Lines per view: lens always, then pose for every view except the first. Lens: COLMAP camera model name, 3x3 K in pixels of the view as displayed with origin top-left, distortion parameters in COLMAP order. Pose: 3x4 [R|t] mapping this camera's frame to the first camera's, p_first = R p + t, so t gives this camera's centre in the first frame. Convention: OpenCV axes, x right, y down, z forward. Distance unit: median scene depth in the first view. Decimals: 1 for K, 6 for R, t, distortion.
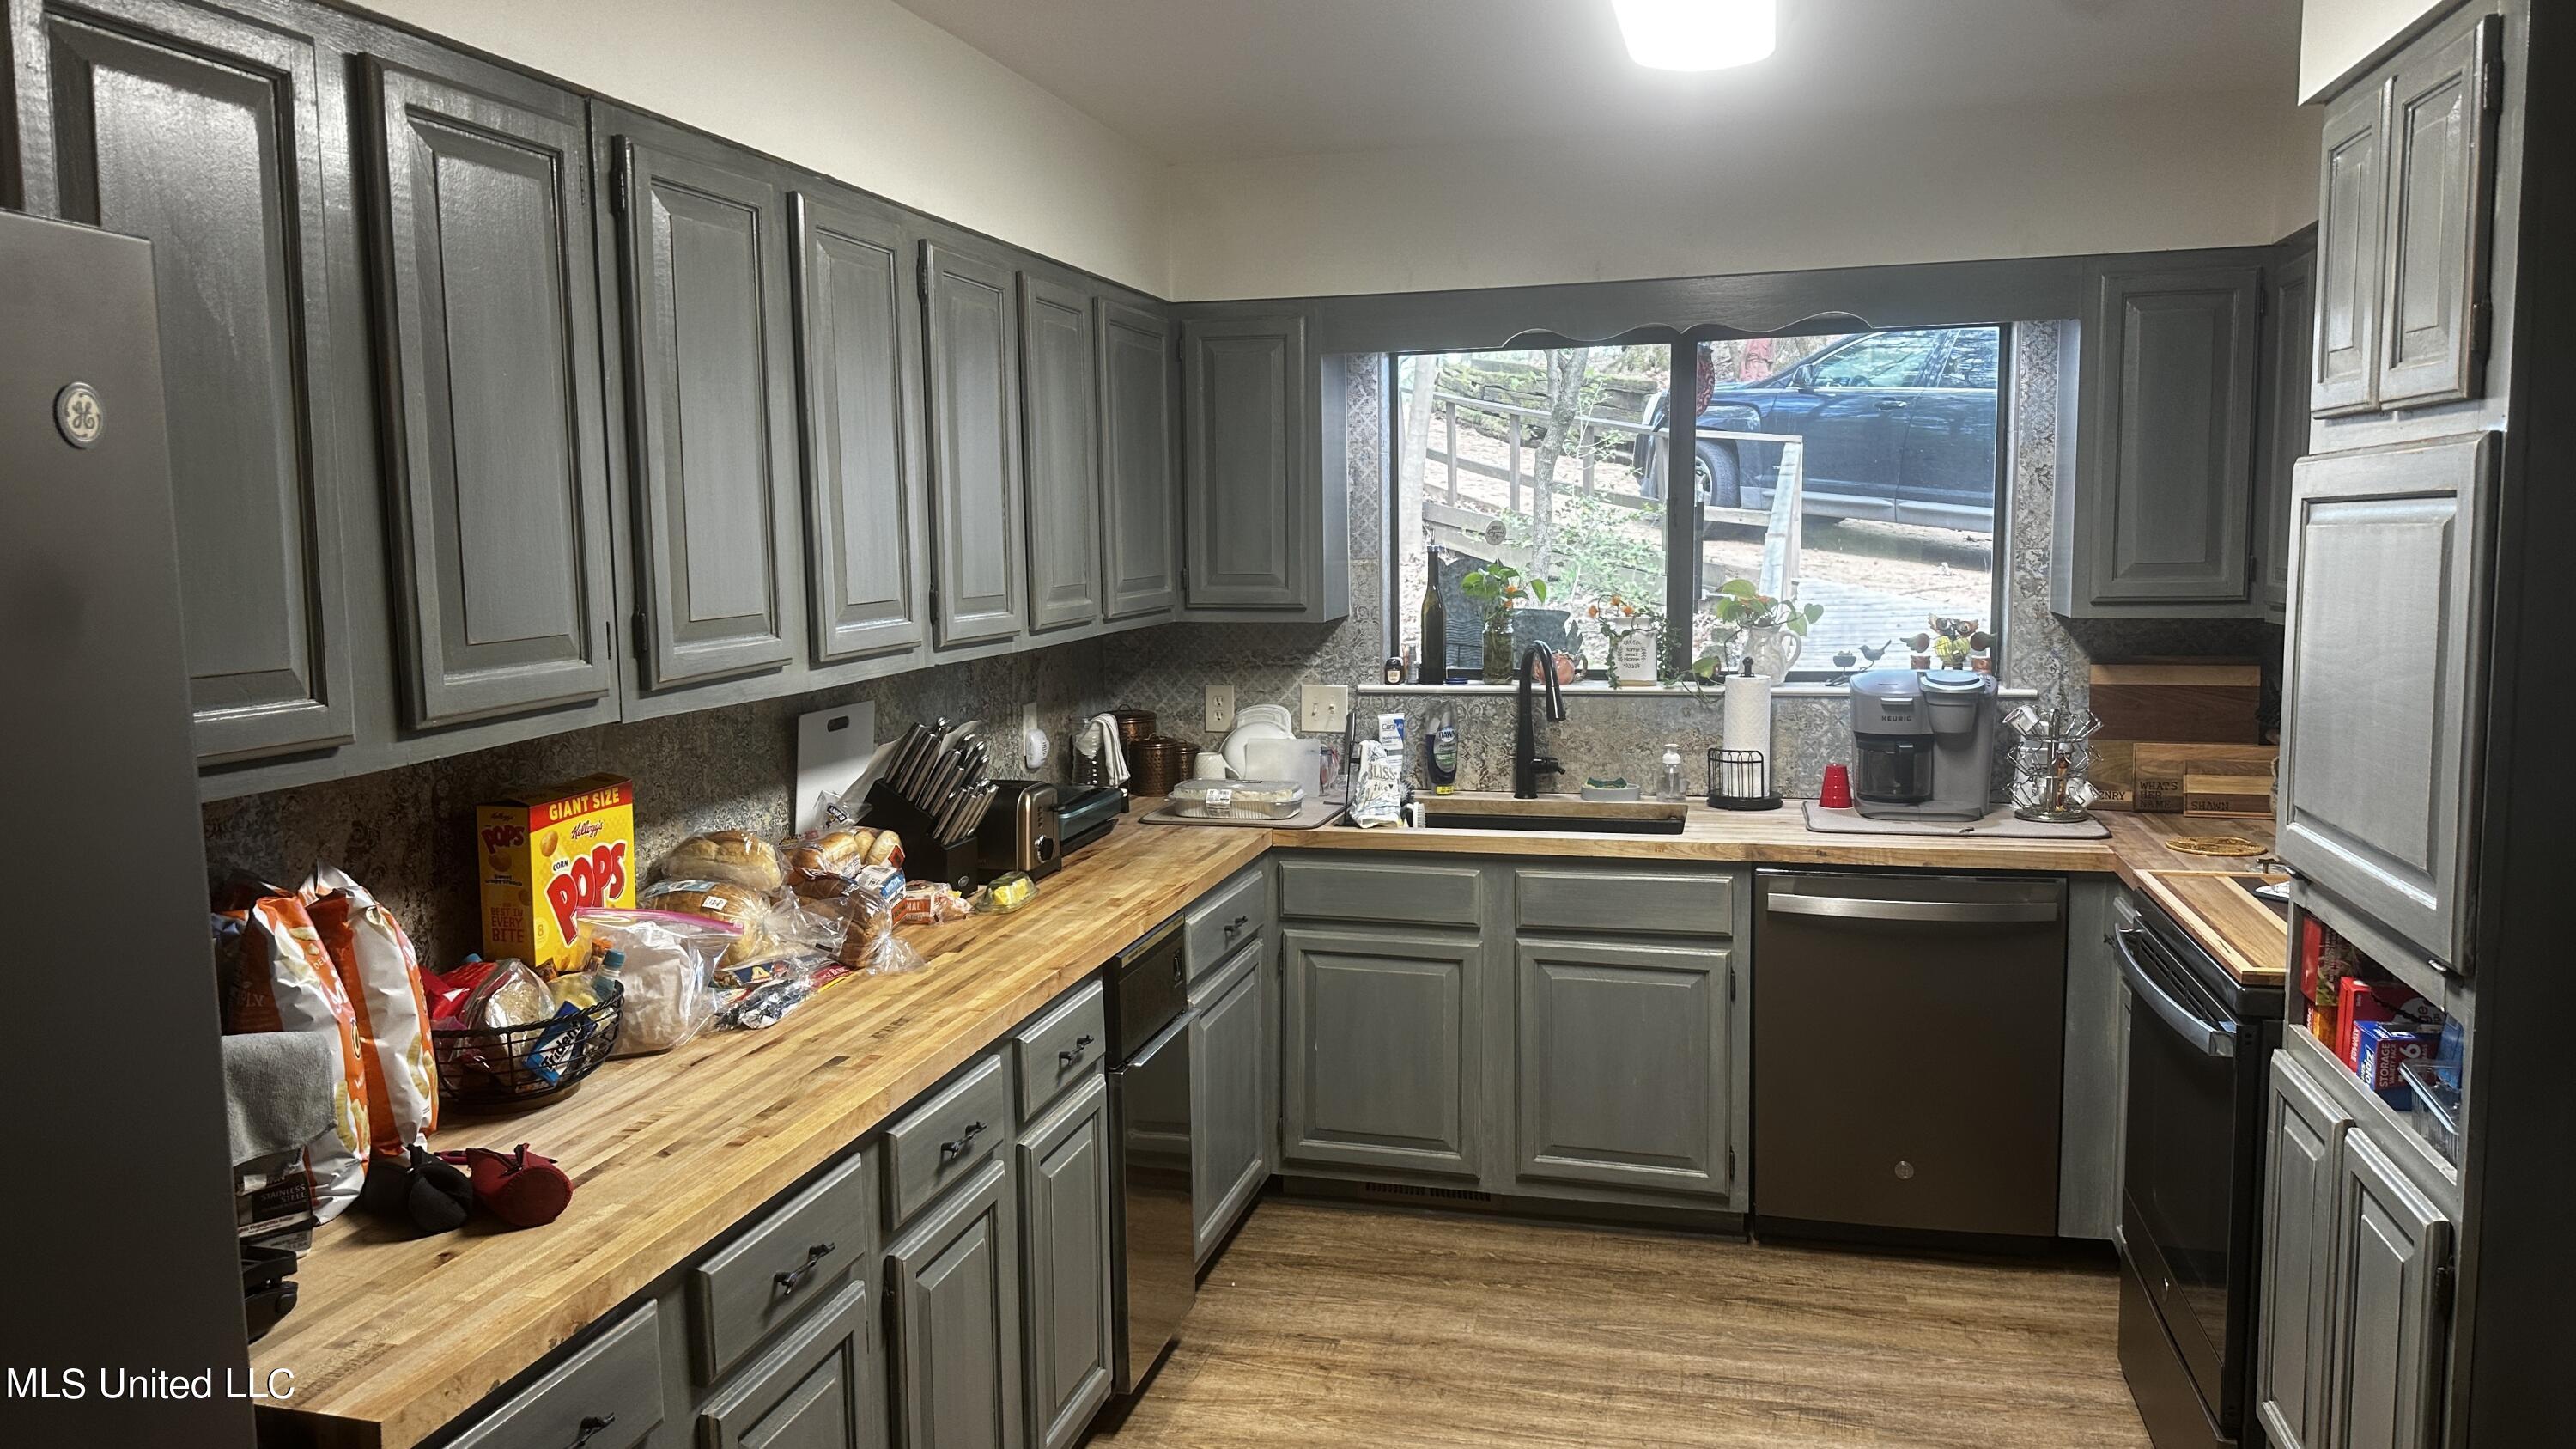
lens RADIAL K [[1808.1, 0, 1288.7], [0, 1808.1, 720.6], [0, 0, 1]] dist [0.096543, -0.139757]
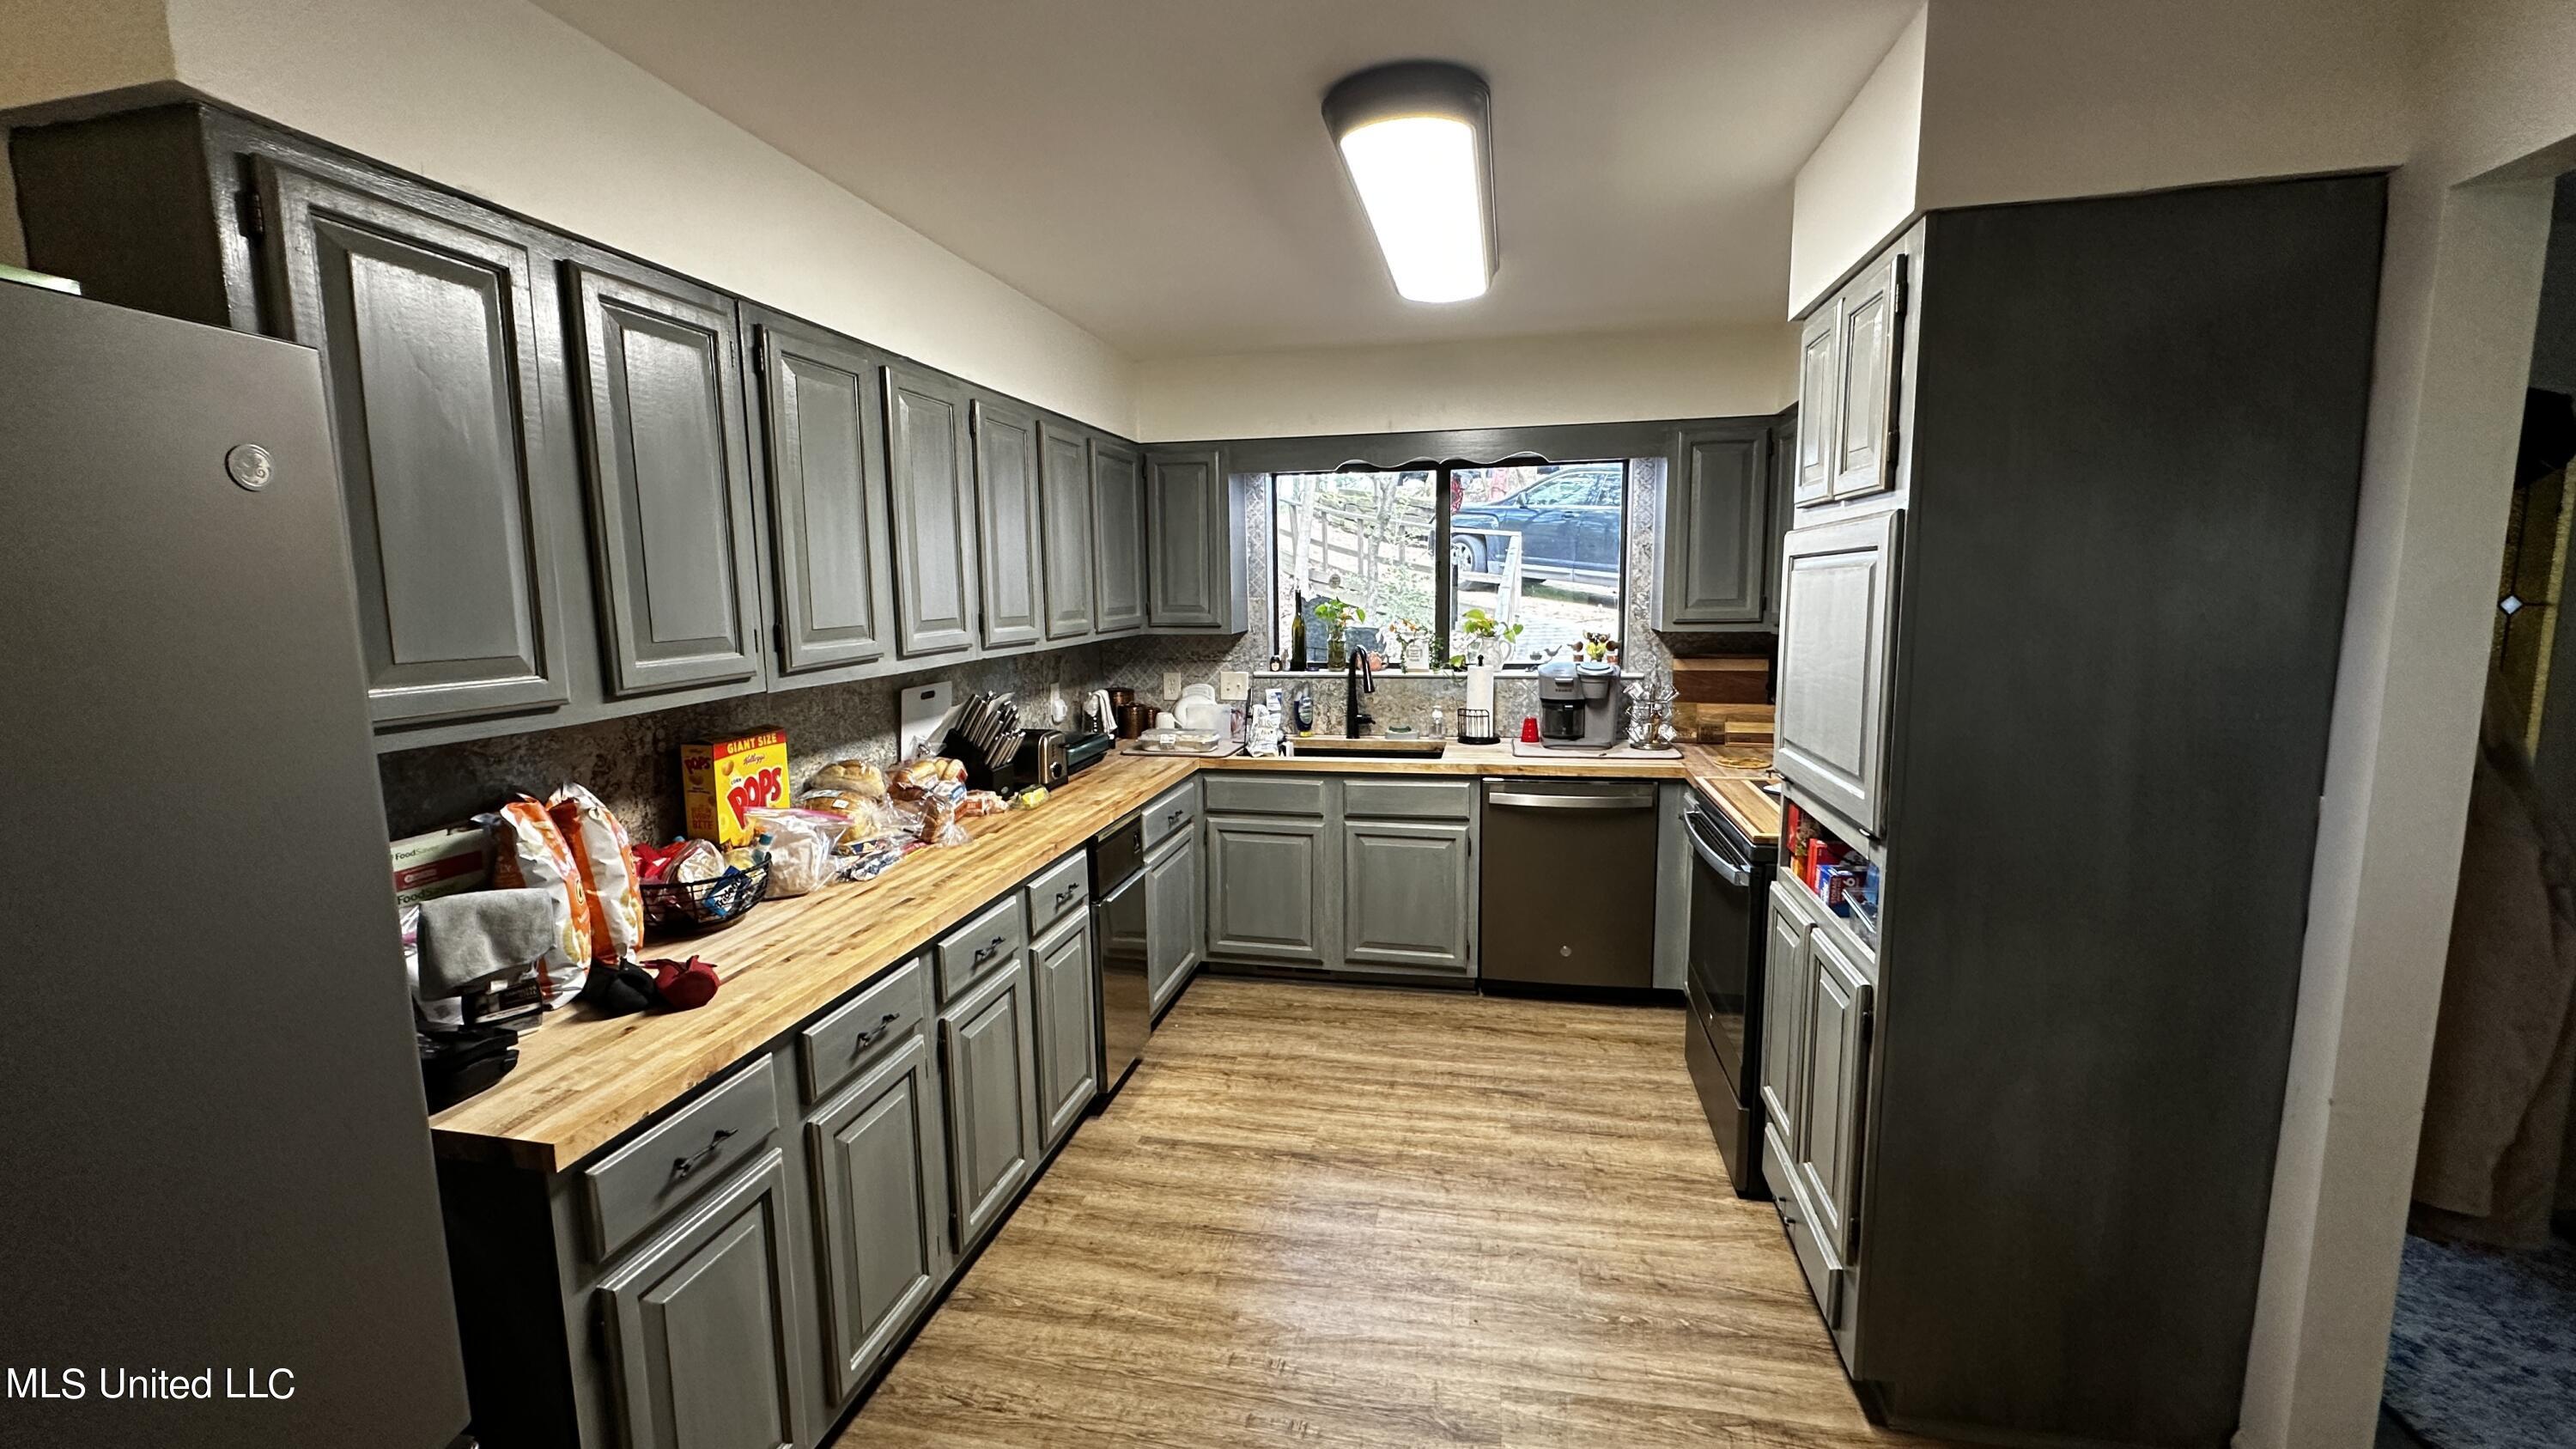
lens RADIAL K [[1026.5, 0, 1284.7], [0, 1026.5, 722.8], [0, 0, 1]] dist [-0.000947, -0.000107]
pose [[0.999131, -0.004863, 0.041407, 0.037282], [0.003813, 0.999670, 0.025397, 0.004658], [-0.041517, -0.025217, 0.998820, 0.057188]]
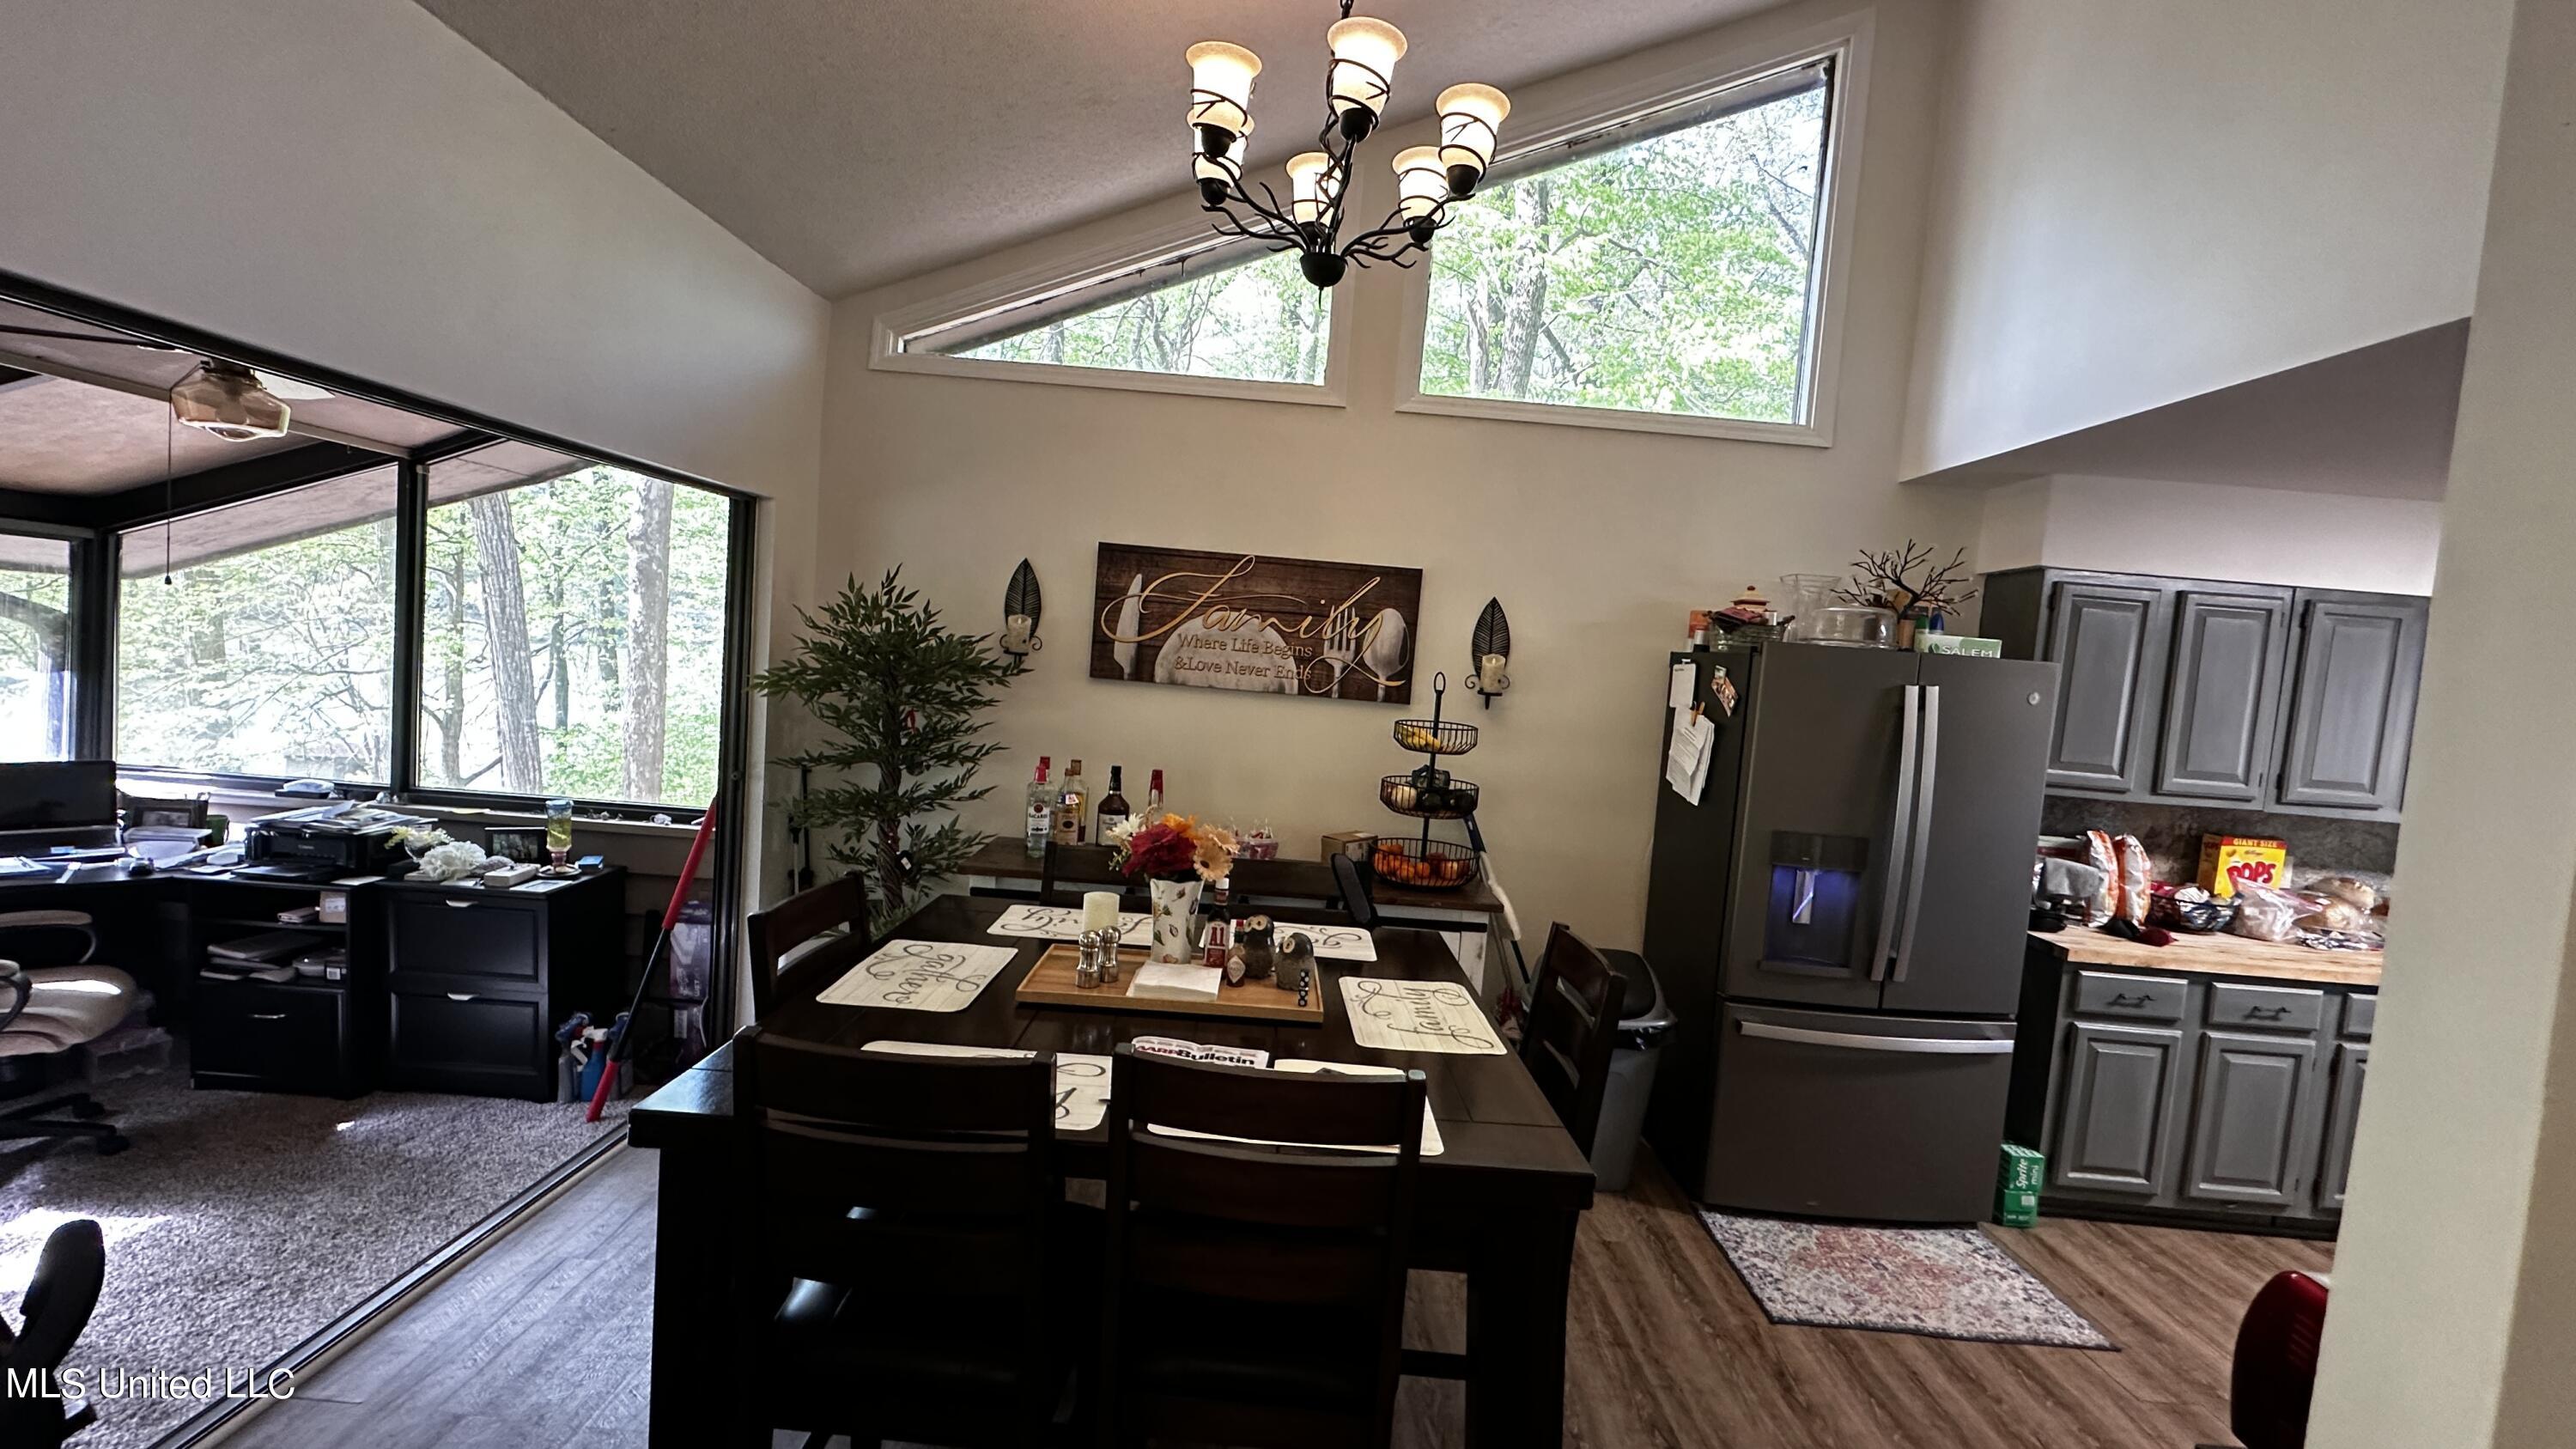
lens RADIAL K [[1026.5, 0, 1284.7], [0, 1026.5, 722.8], [0, 0, 1]] dist [-0.000947, -0.000107]
pose [[0.230394, 0.096617, -0.968289, 0.545165], [-0.188750, 0.980598, 0.052935, 0.047368], [0.954616, 0.170568, 0.244161, -0.558626]]
